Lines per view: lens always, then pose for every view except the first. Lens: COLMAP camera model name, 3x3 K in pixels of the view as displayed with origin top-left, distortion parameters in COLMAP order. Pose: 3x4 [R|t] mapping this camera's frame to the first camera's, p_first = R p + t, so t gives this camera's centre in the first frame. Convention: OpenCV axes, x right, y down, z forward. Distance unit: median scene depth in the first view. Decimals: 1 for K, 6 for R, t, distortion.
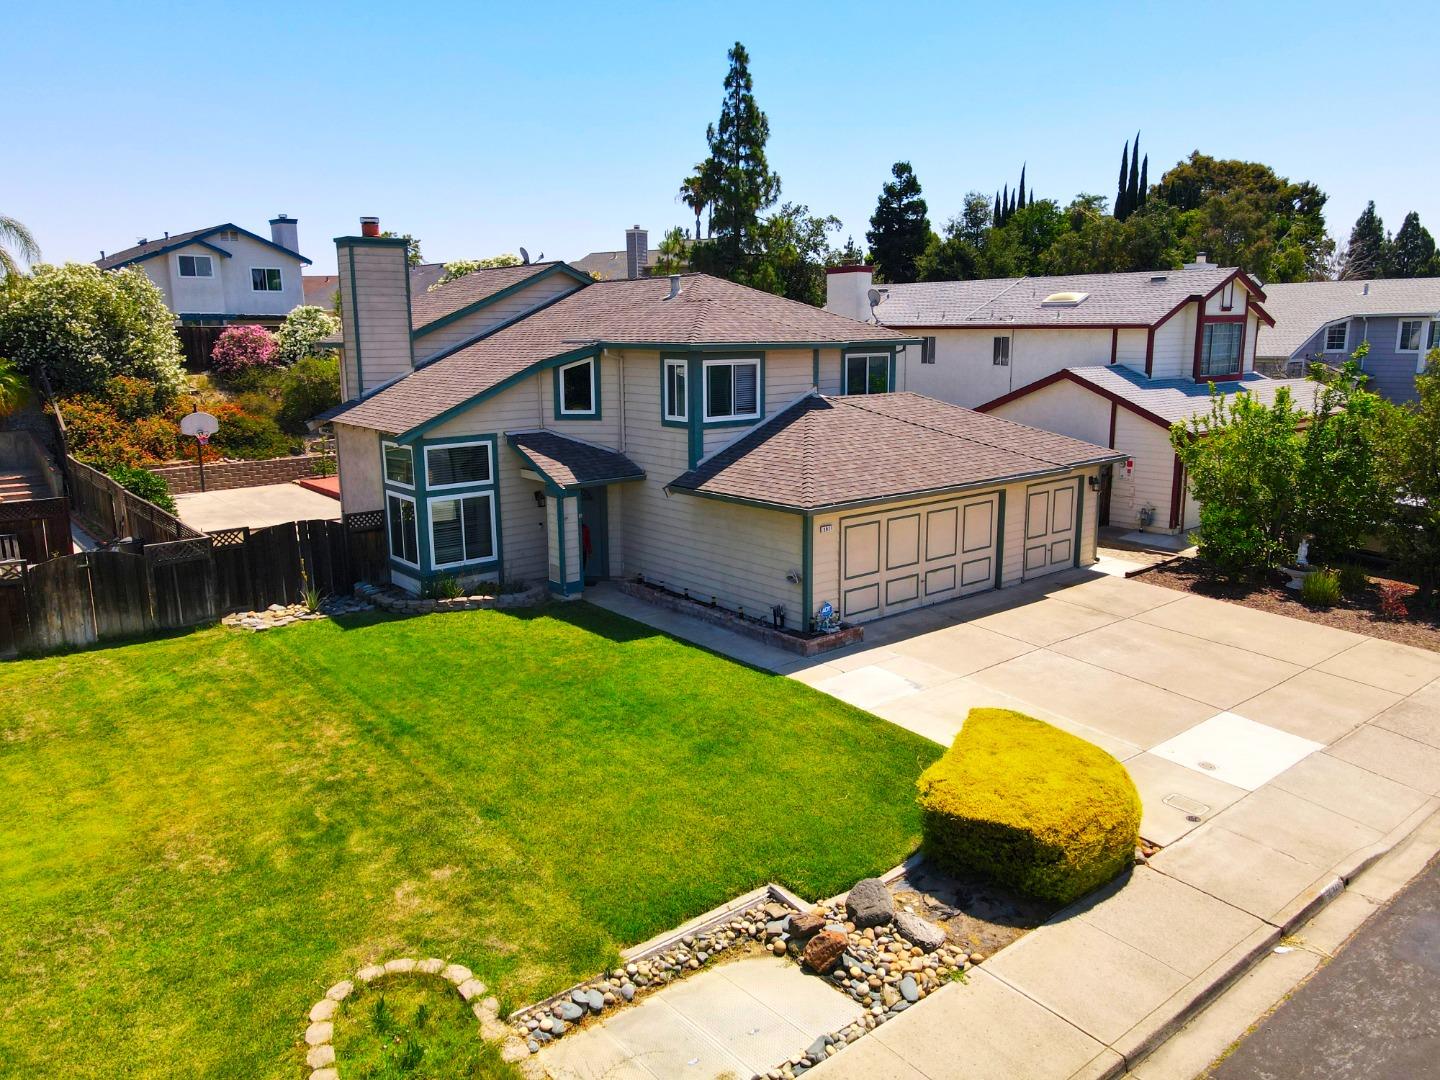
lens RADIAL K [[1052.4, 0, 719.8], [0, 1052.4, 532.1], [0, 0, 1]] dist [0.005717, 0.012793]
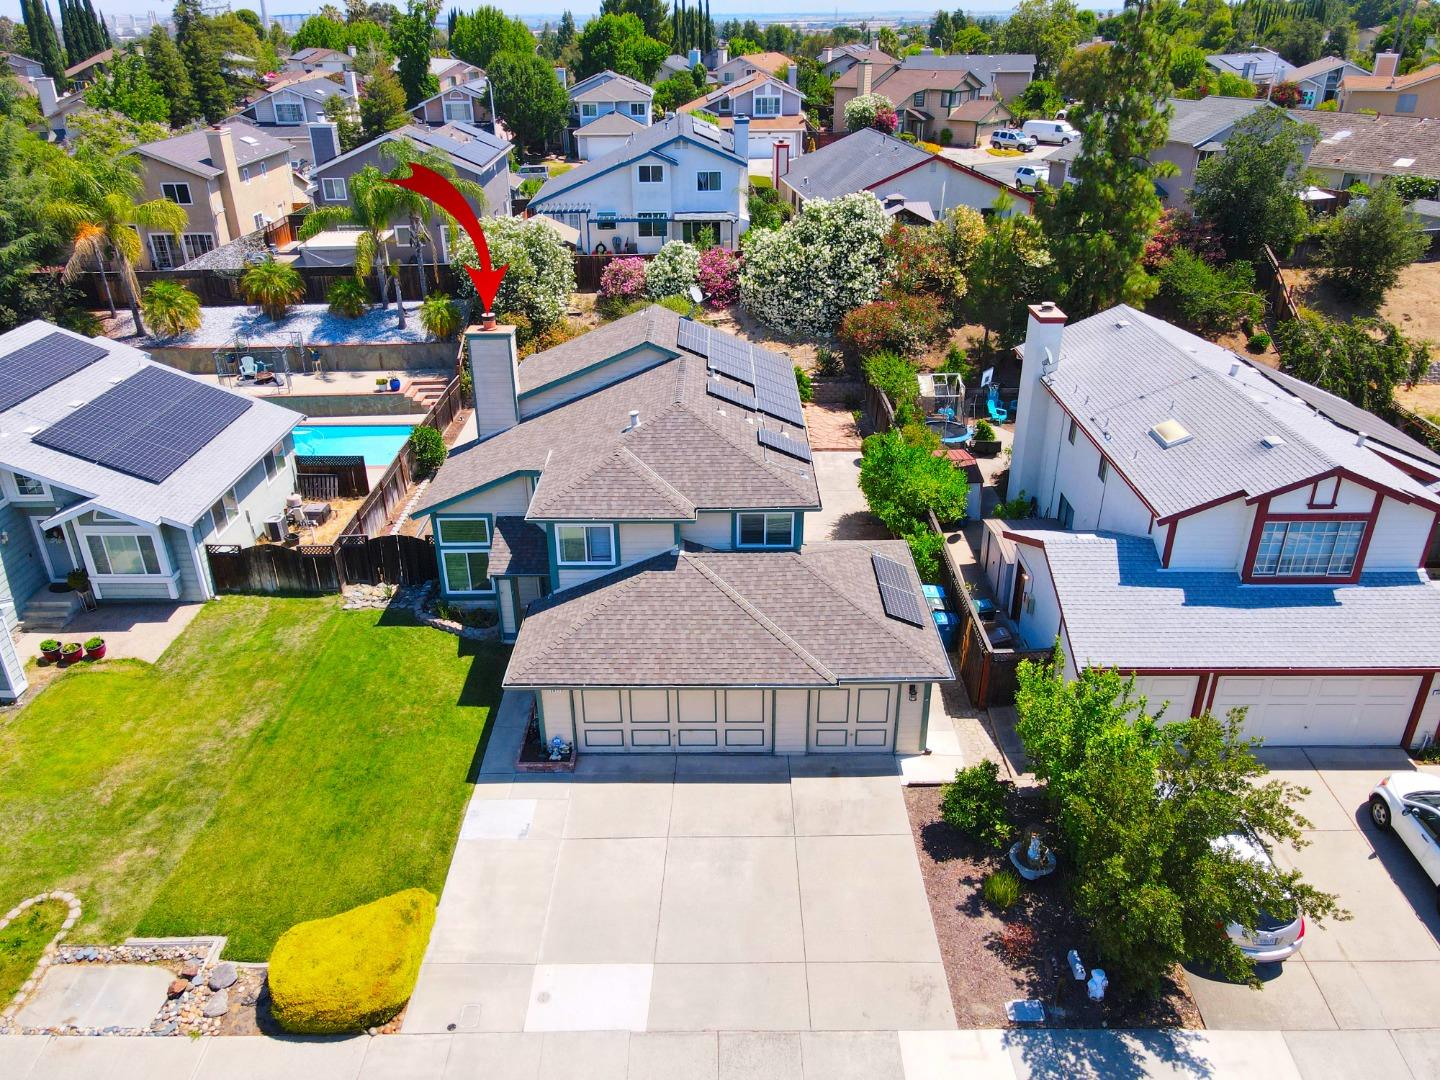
lens RADIAL K [[1052.4, 0, 721.3], [0, 1052.4, 535.0], [0, 0, 1]] dist [0.005717, 0.012793]
pose [[0.769690, 0.288872, -0.569325, 0.899383], [-0.123297, 0.942246, 0.311400, -0.586495], [0.626399, -0.169485, 0.760854, 0.130945]]
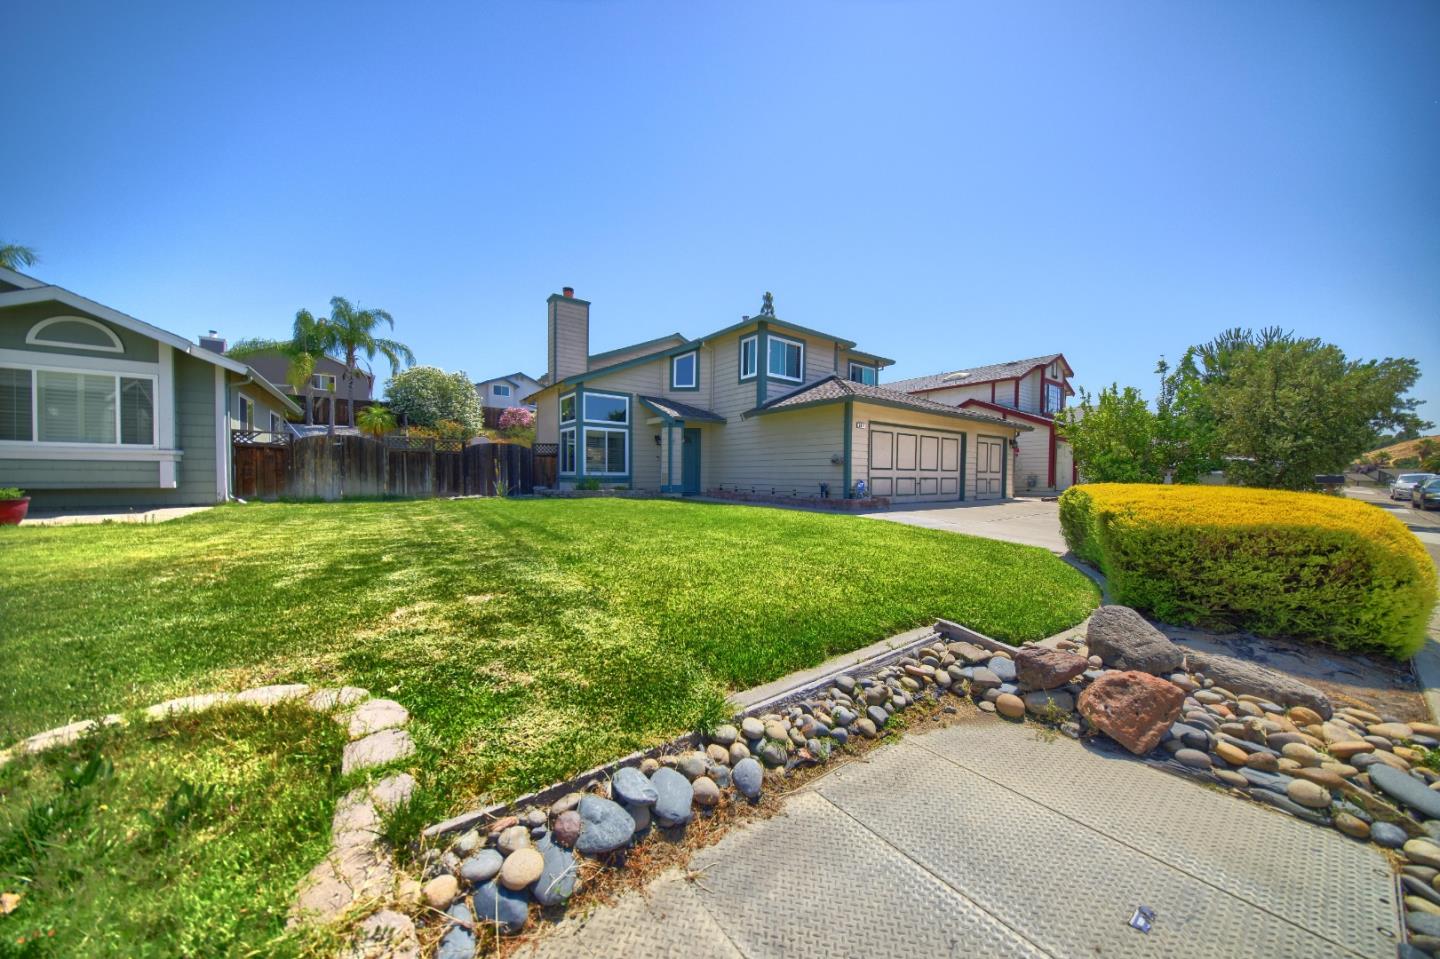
lens RADIAL K [[464.9, 0, 728.3], [0, 464.9, 483.5], [0, 0, 1]] dist [-0.002559, -0.000984]
pose [[0.999047, 0.020296, -0.038646, -0.043087], [-0.026705, 0.984501, -0.173336, 0.167112], [0.034529, 0.174202, 0.984104, 0.377317]]
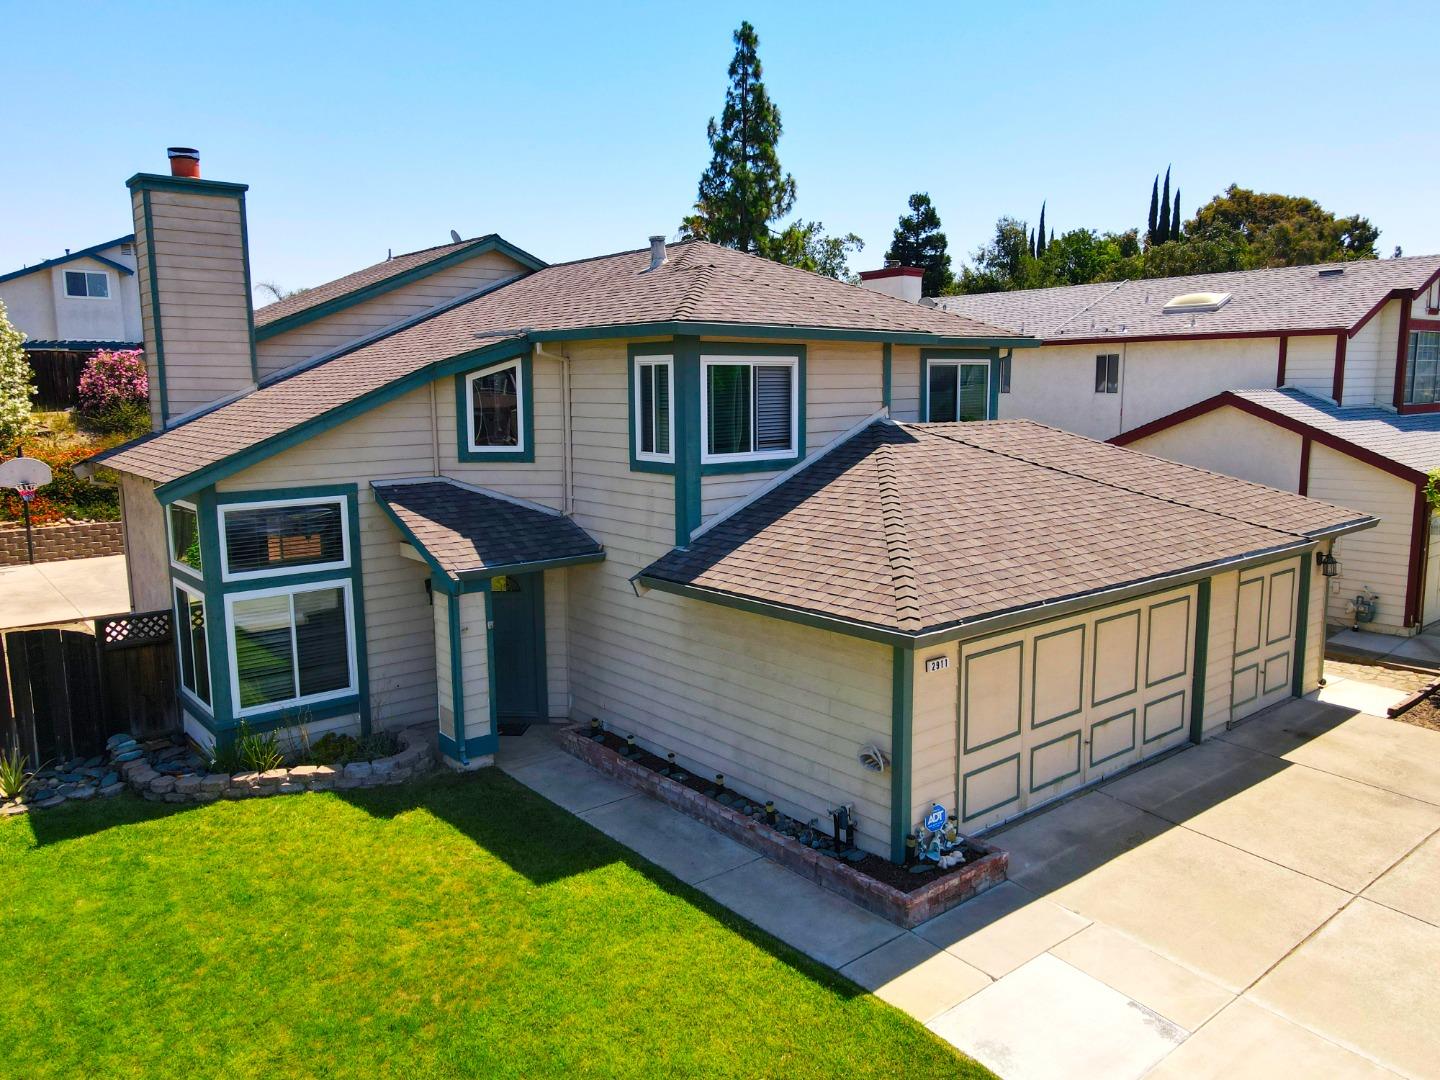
lens RADIAL K [[1052.4, 0, 723.5], [0, 1052.4, 530.2], [0, 0, 1]] dist [0.005717, 0.012793]
pose [[0.999996, -0.000373, 0.002887, -0.005456], [0.000525, 0.998601, -0.052867, -0.038561], [-0.002863, 0.052868, 0.998597, 0.437688]]
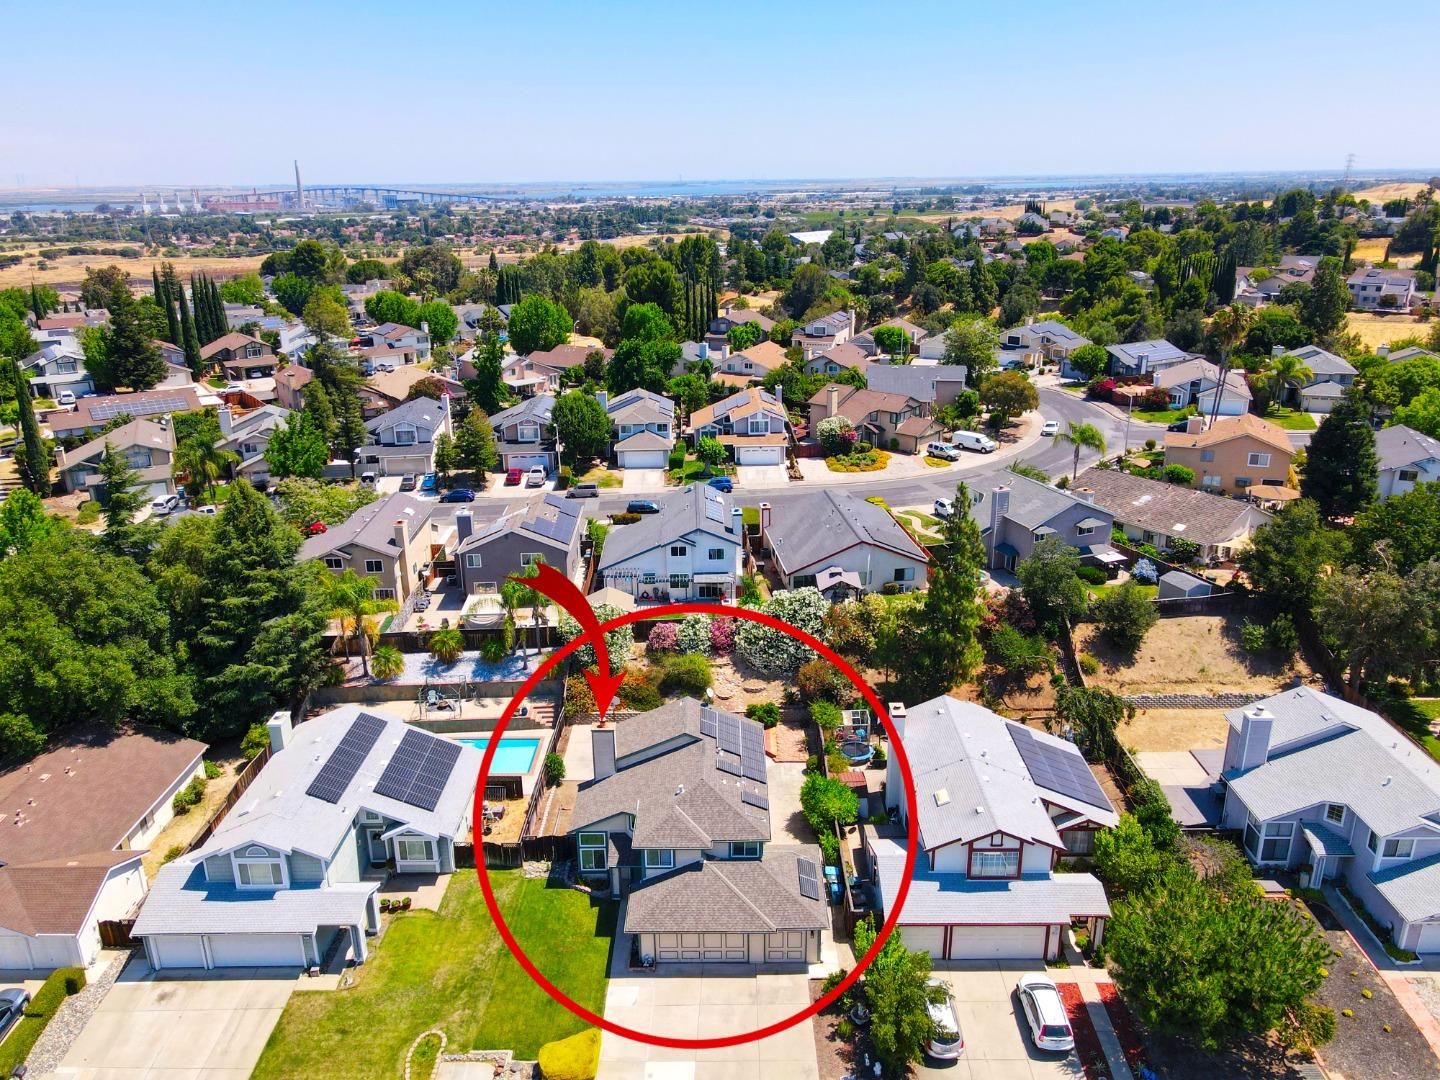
lens RADIAL K [[1052.4, 0, 720.4], [0, 1052.4, 536.9], [0, 0, 1]] dist [0.005717, 0.012793]
pose [[0.766683, 0.208995, -0.607056, 1.656359], [-0.118116, 0.975309, 0.186602, -1.510229], [0.631067, -0.071361, 0.772439, -0.961251]]
